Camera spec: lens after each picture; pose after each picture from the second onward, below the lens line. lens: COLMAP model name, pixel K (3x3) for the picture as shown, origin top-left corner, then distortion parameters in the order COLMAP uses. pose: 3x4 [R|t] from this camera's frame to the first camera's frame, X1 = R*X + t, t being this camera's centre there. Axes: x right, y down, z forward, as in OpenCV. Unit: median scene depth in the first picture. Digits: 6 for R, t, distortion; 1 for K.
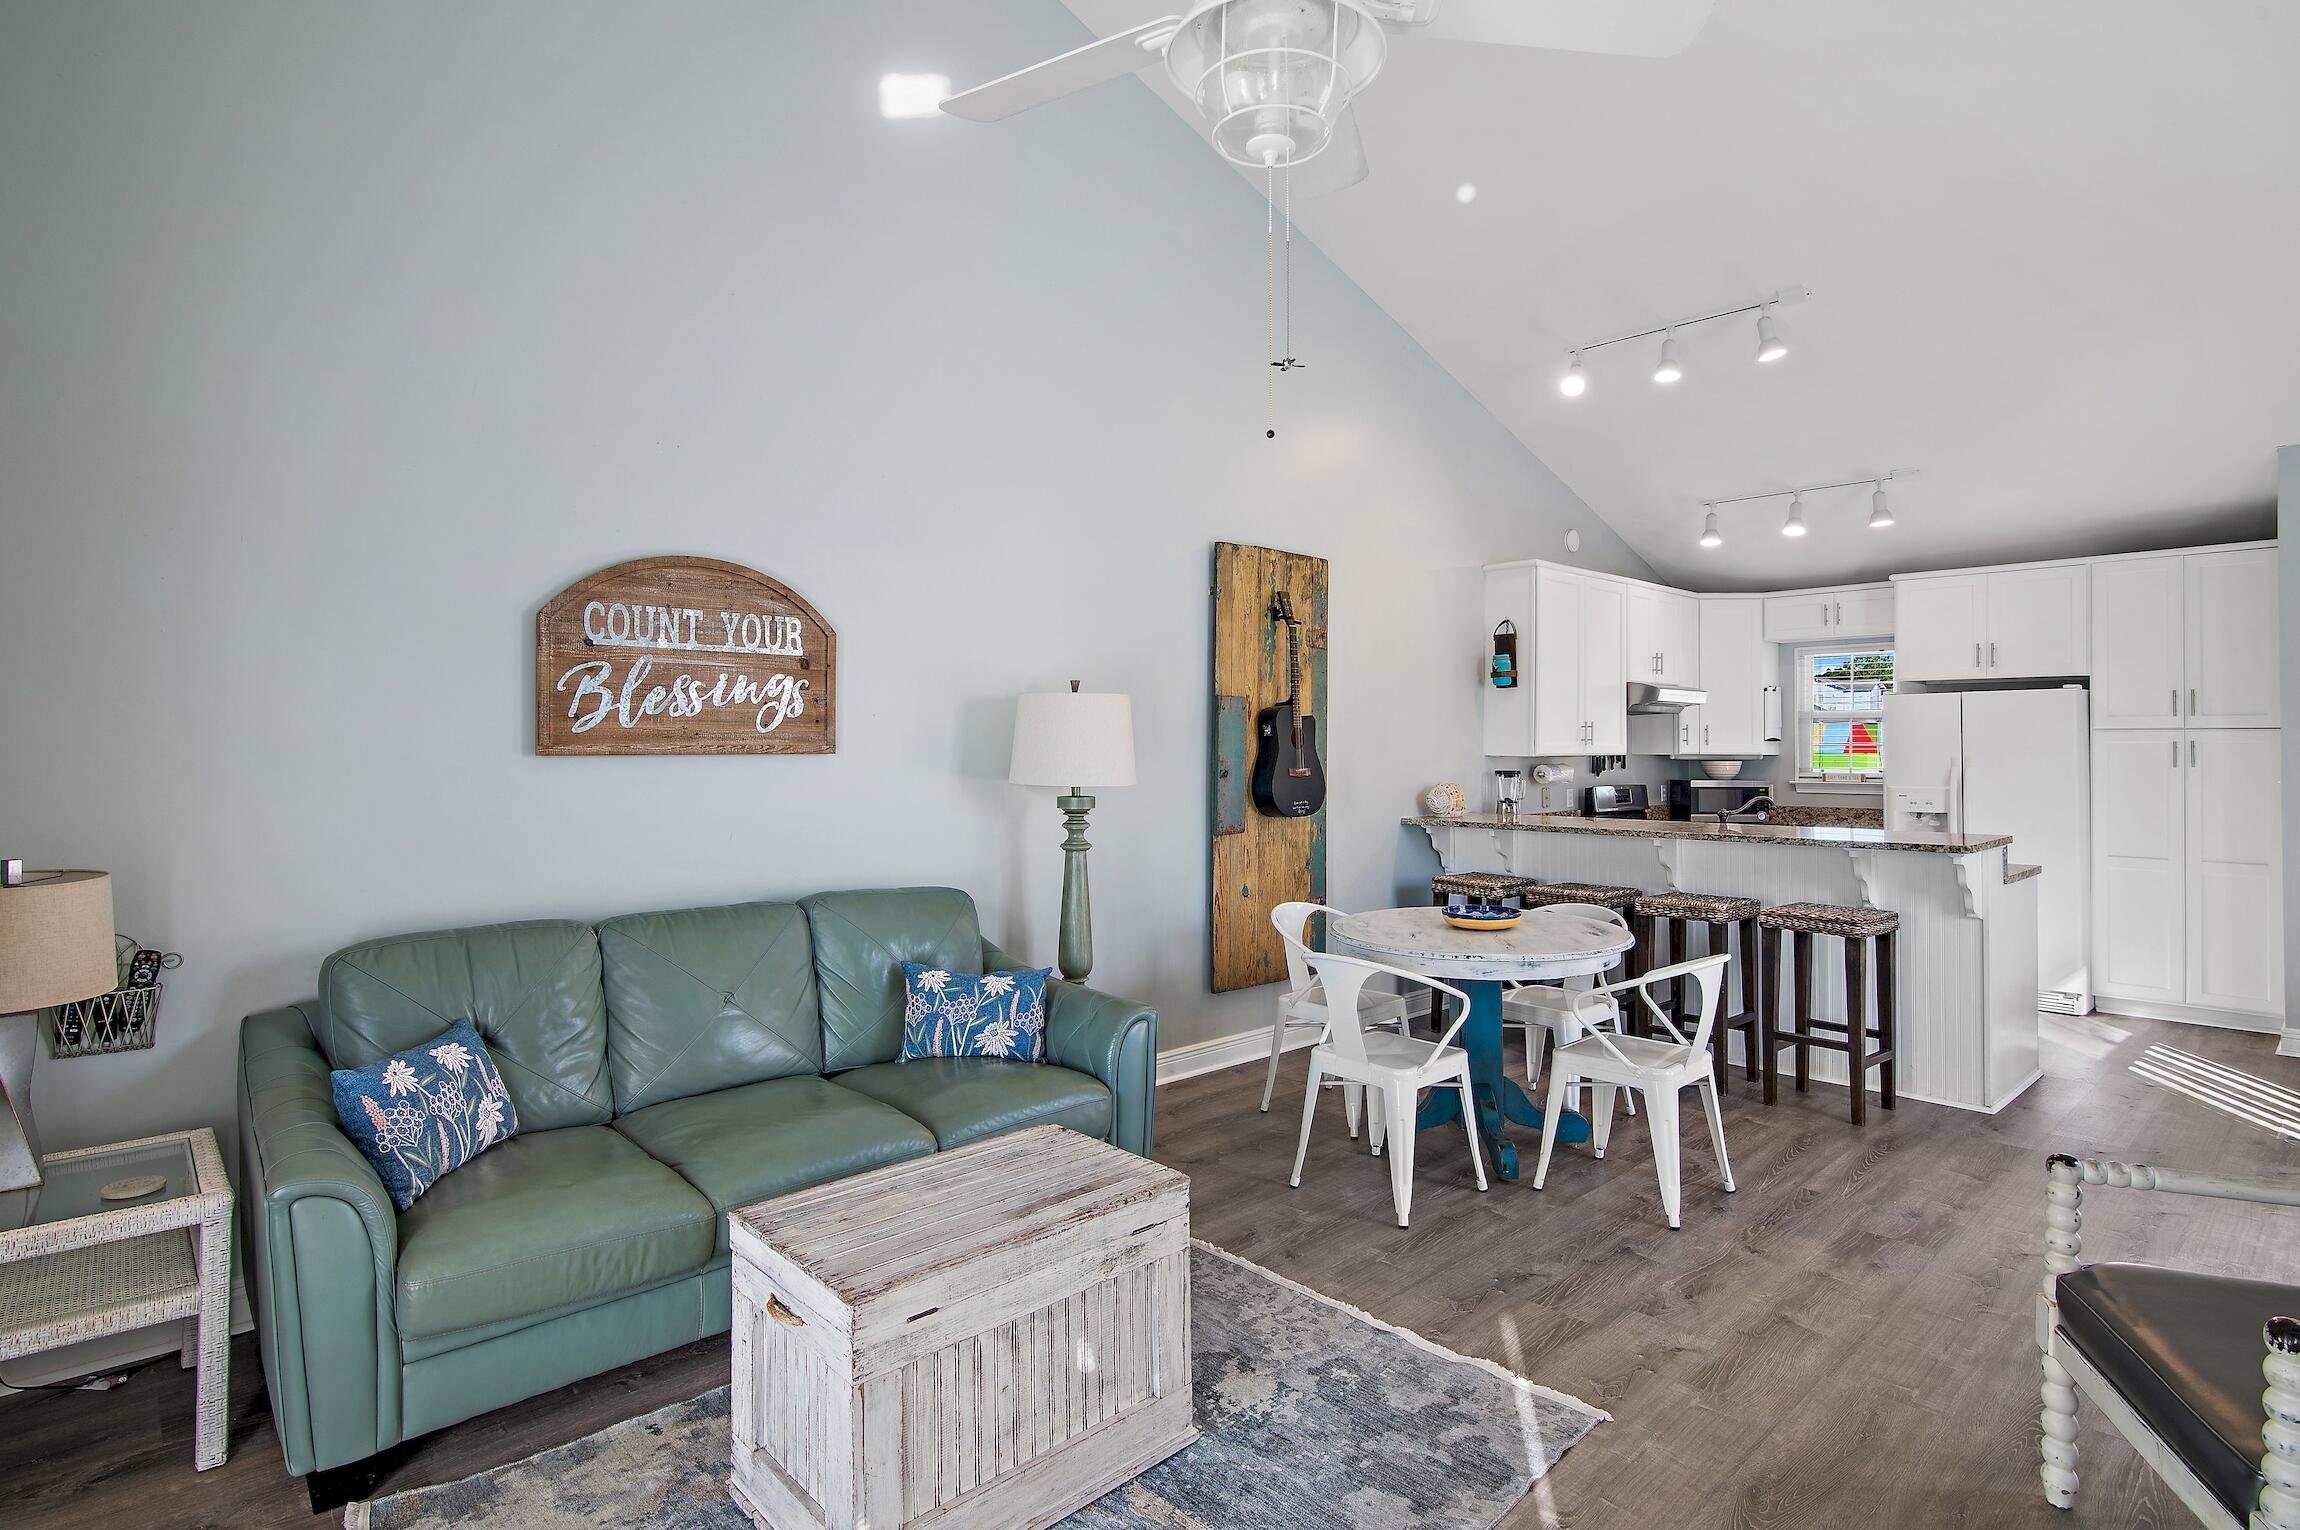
lens RADIAL K [[1138.8, 0, 1137.0], [0, 1138.8, 750.5], [0, 0, 1]] dist [-0.006351, -0.001143]
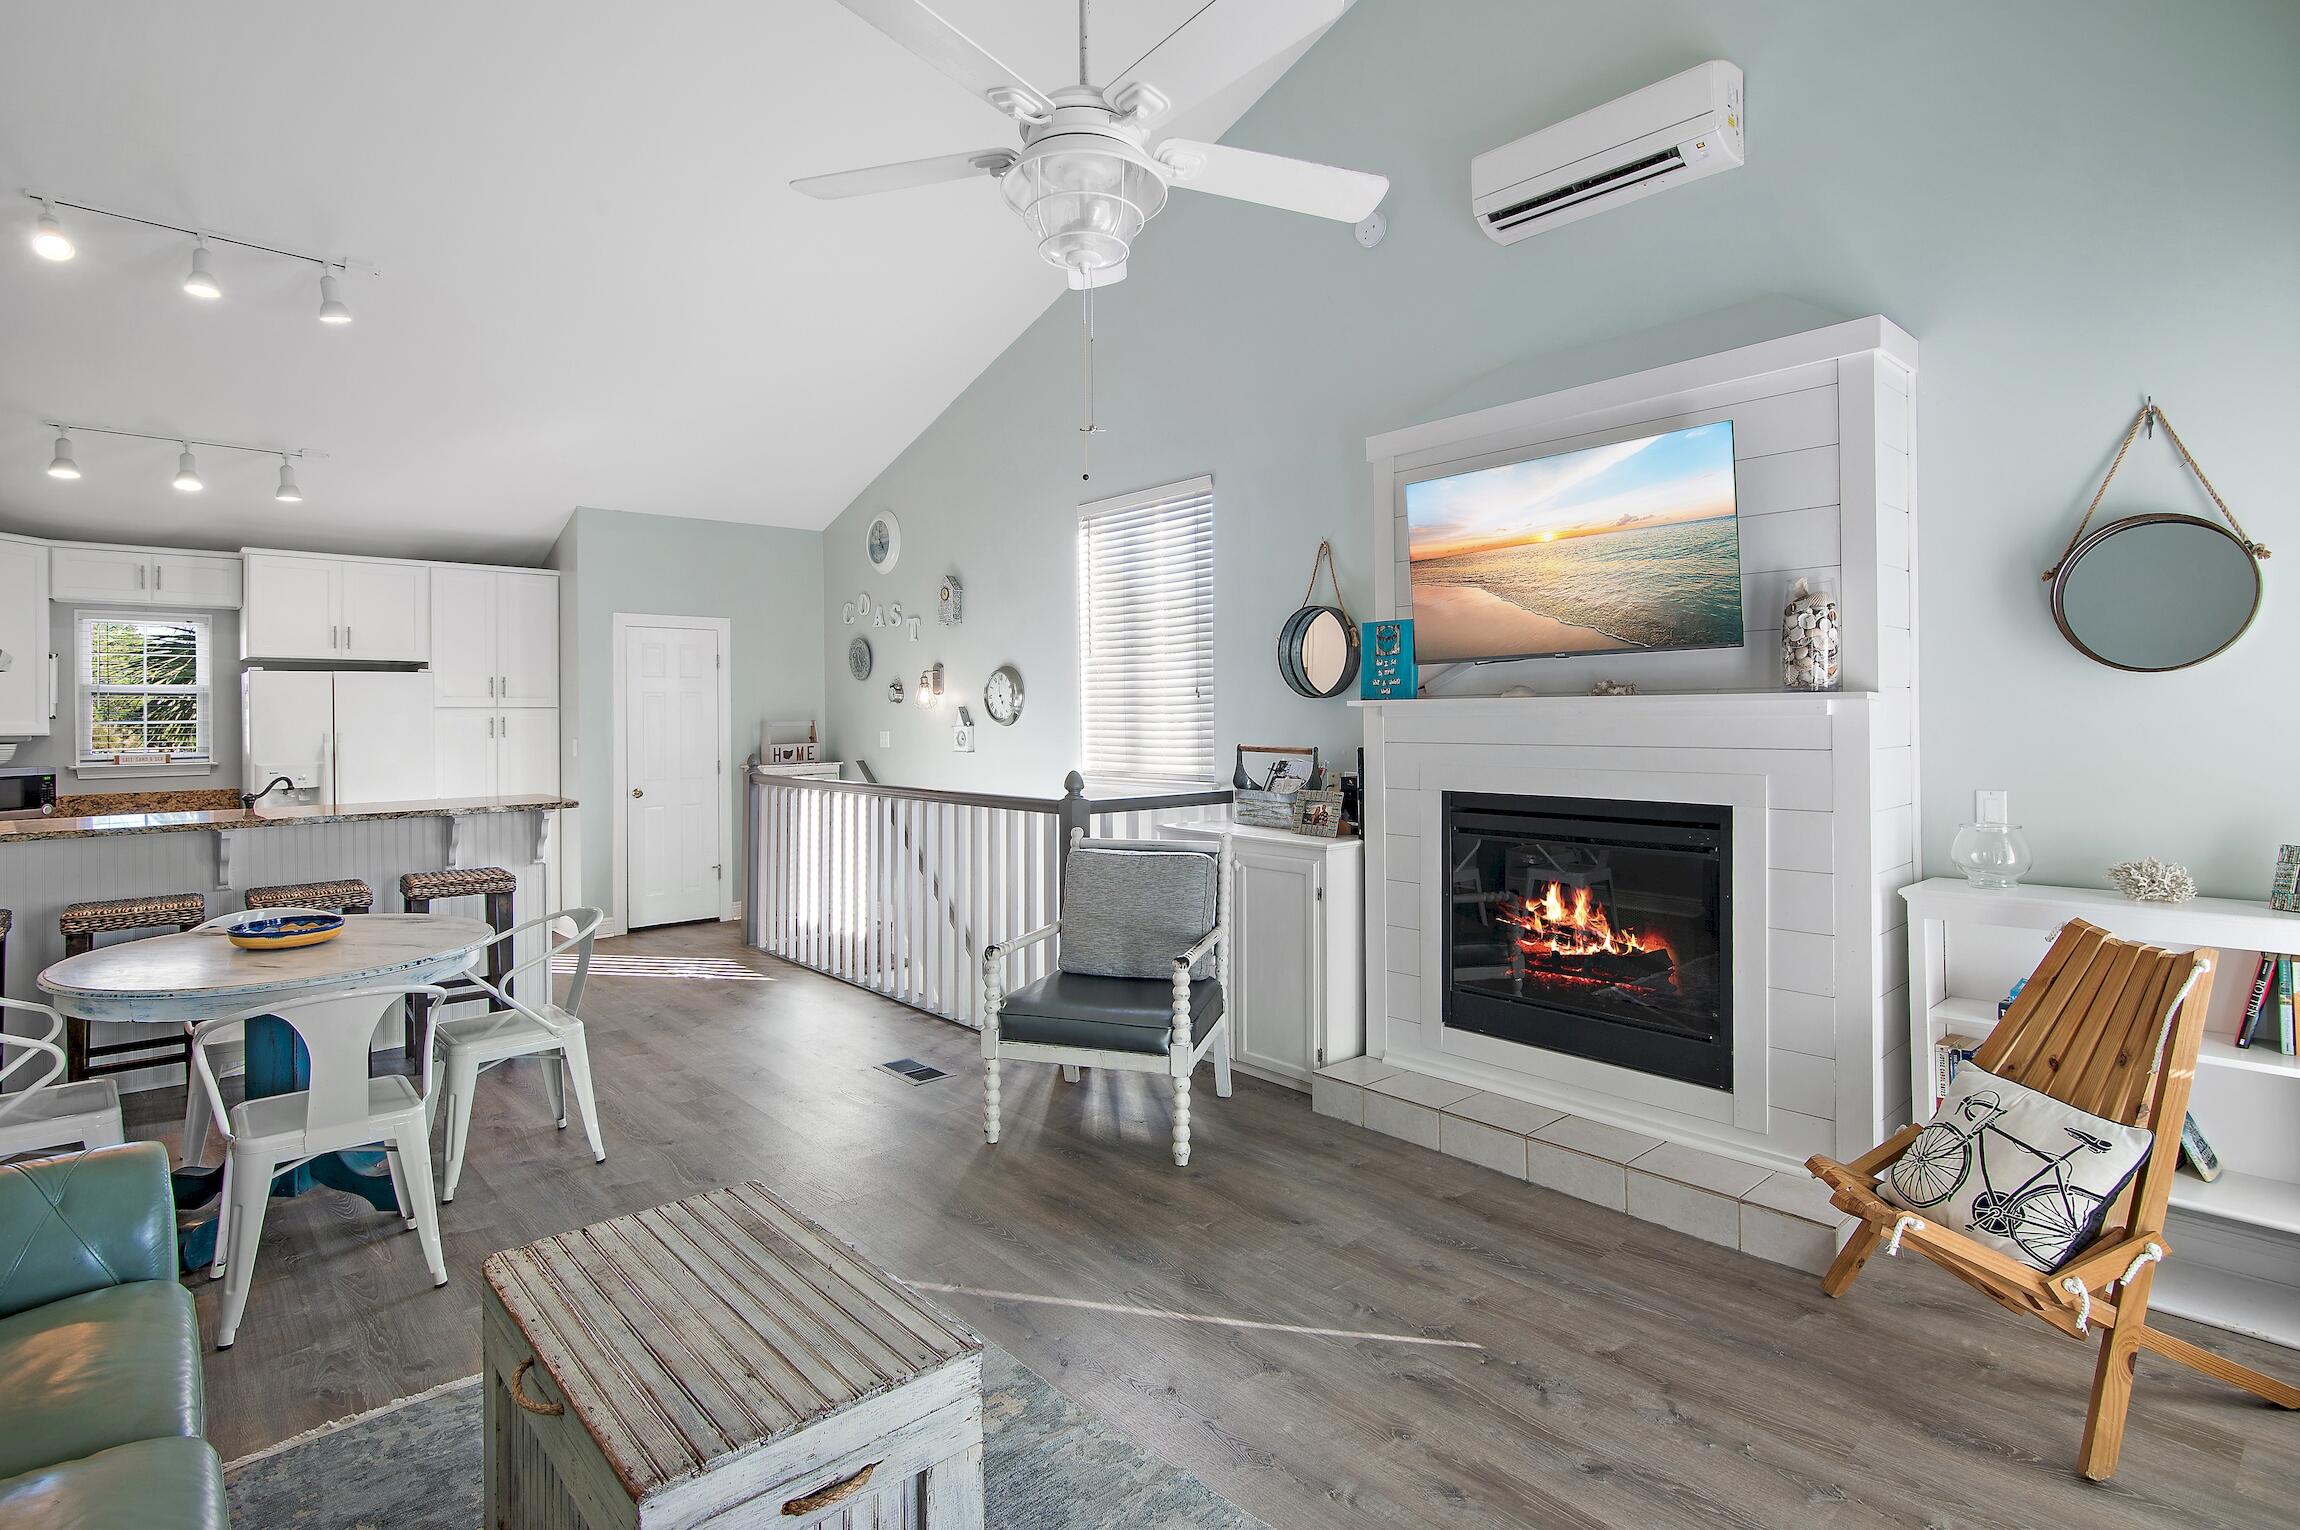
lens RADIAL K [[1138.8, 0, 1131.2], [0, 1138.8, 708.6], [0, 0, 1]] dist [-0.006351, -0.001143]
pose [[0.014451, 0.008017, 0.999863, -0.566724], [0.011284, 0.999903, -0.008180, 0.000643], [-0.999832, 0.011400, 0.014359, 0.432779]]
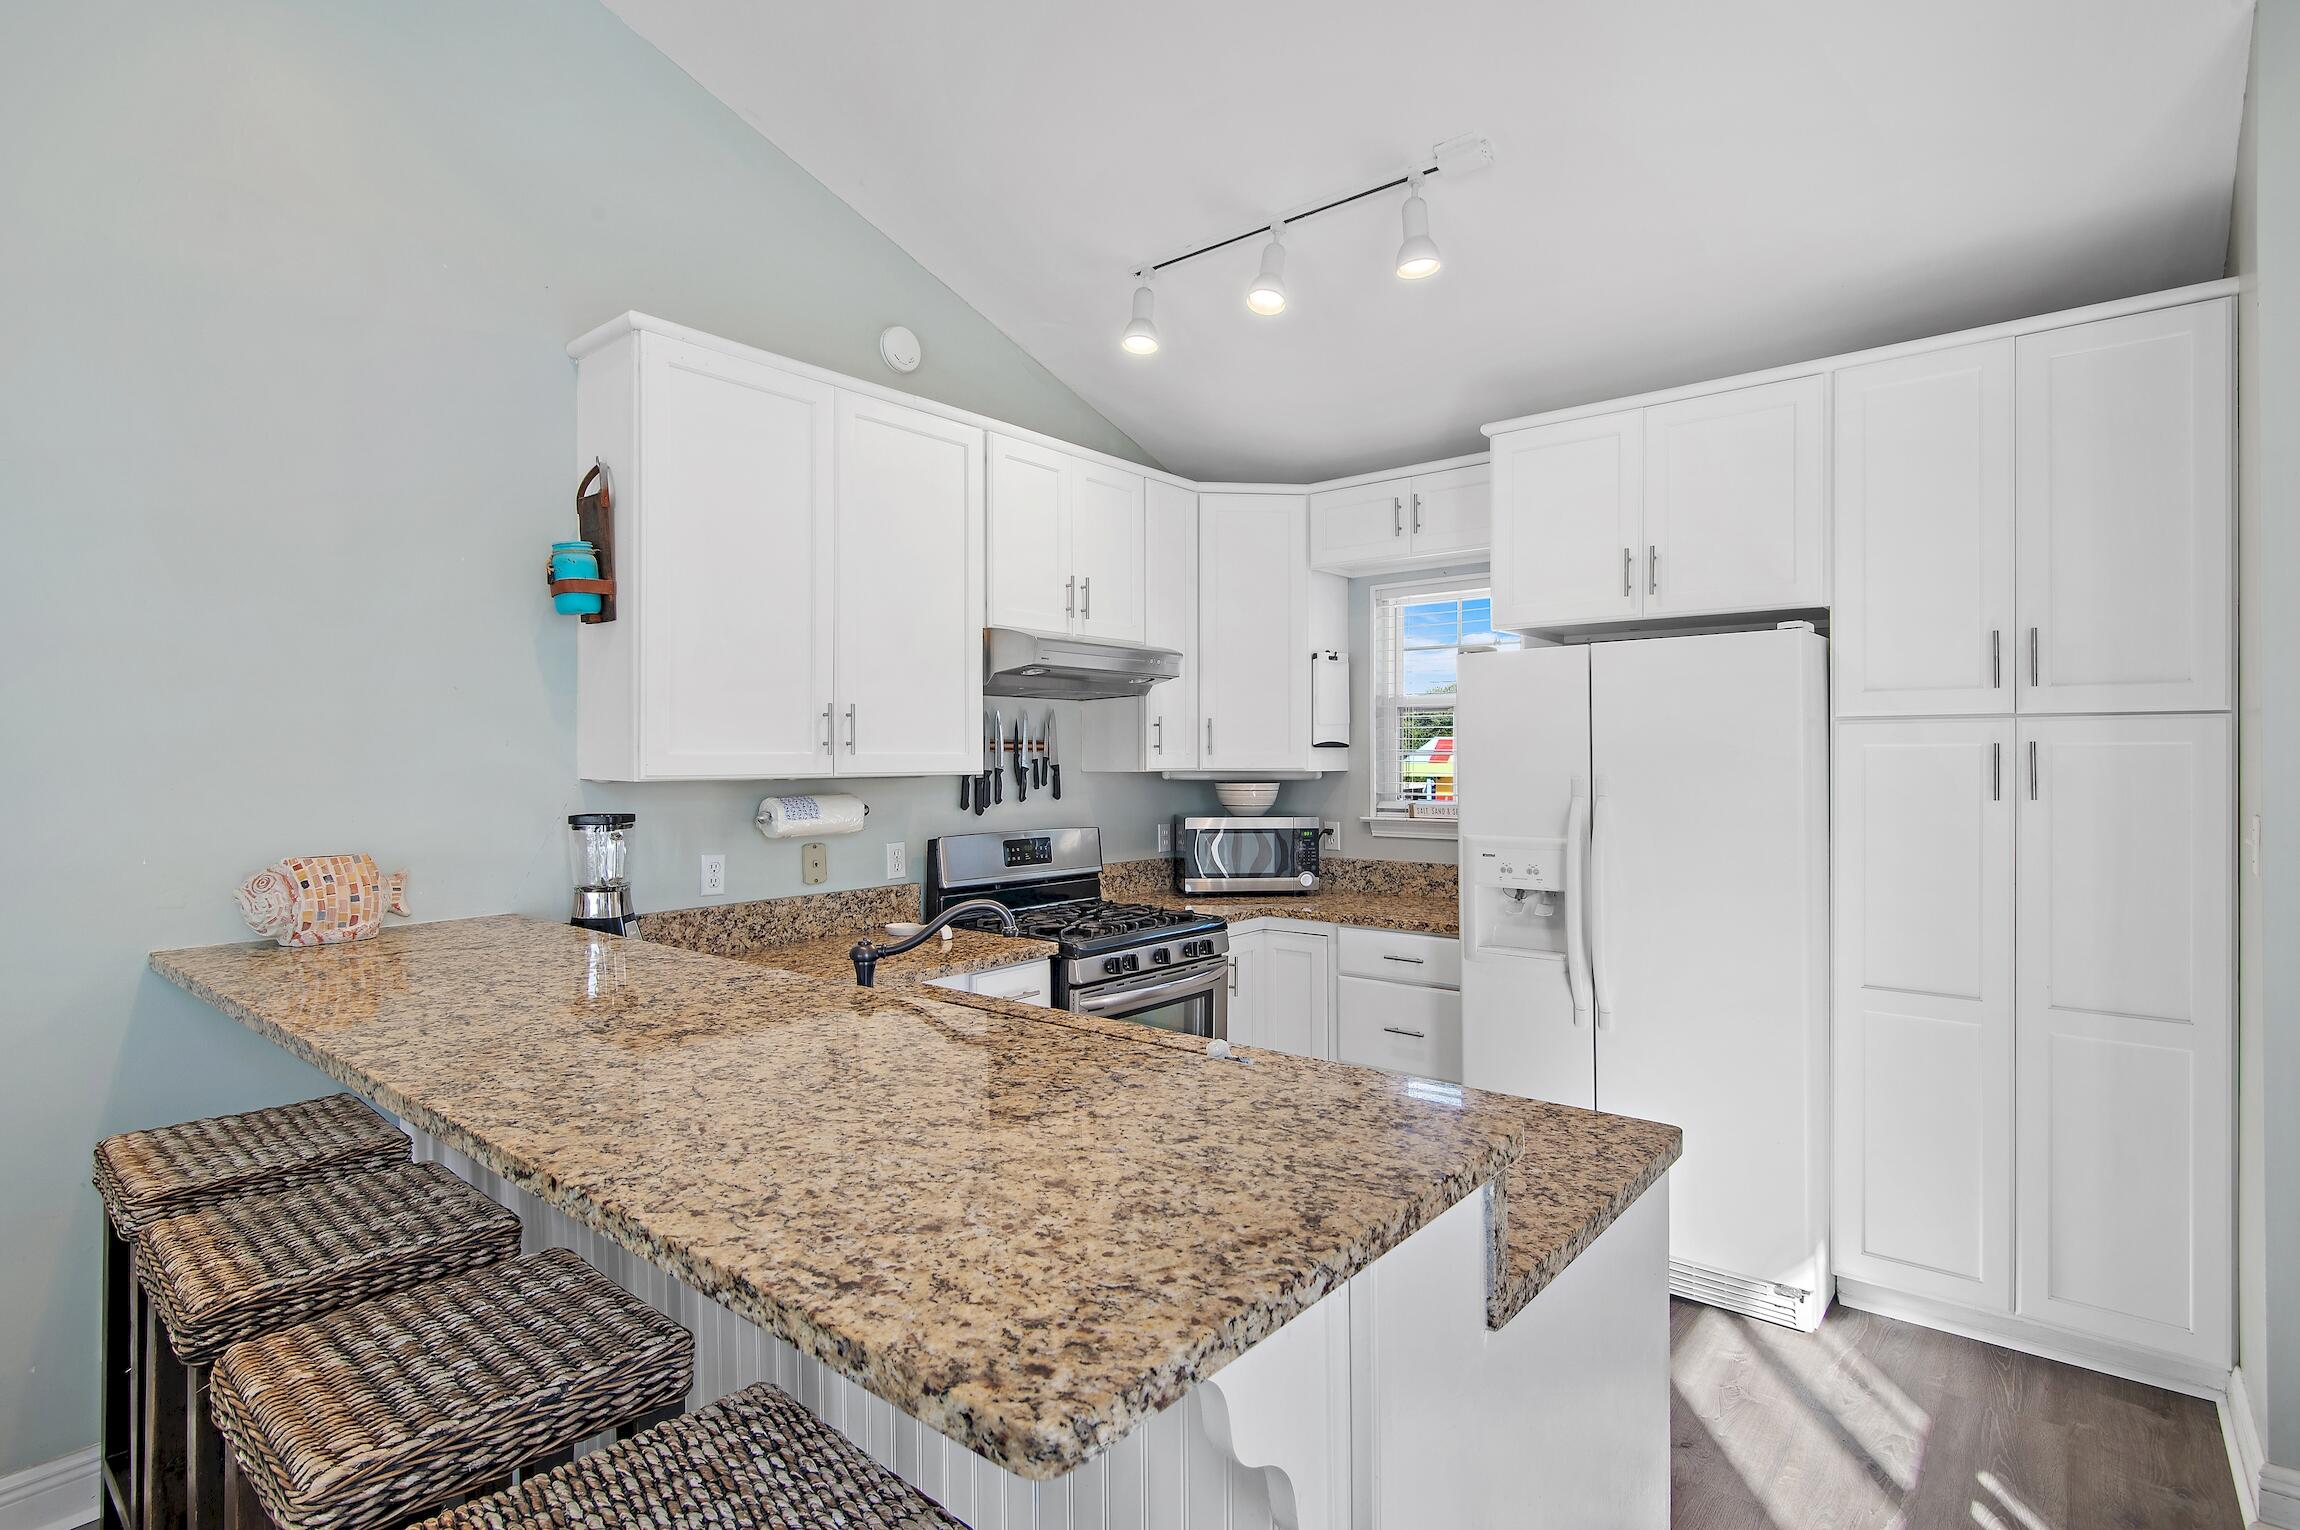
lens RADIAL K [[1138.8, 0, 1140.3], [0, 1138.8, 772.0], [0, 0, 1]] dist [-0.006351, -0.001143]
pose [[0.988019, -0.005710, 0.154228, 0.822382], [0.004213, 0.999941, 0.010035, -0.004161], [-0.154276, -0.009265, 0.987984, 0.979432]]
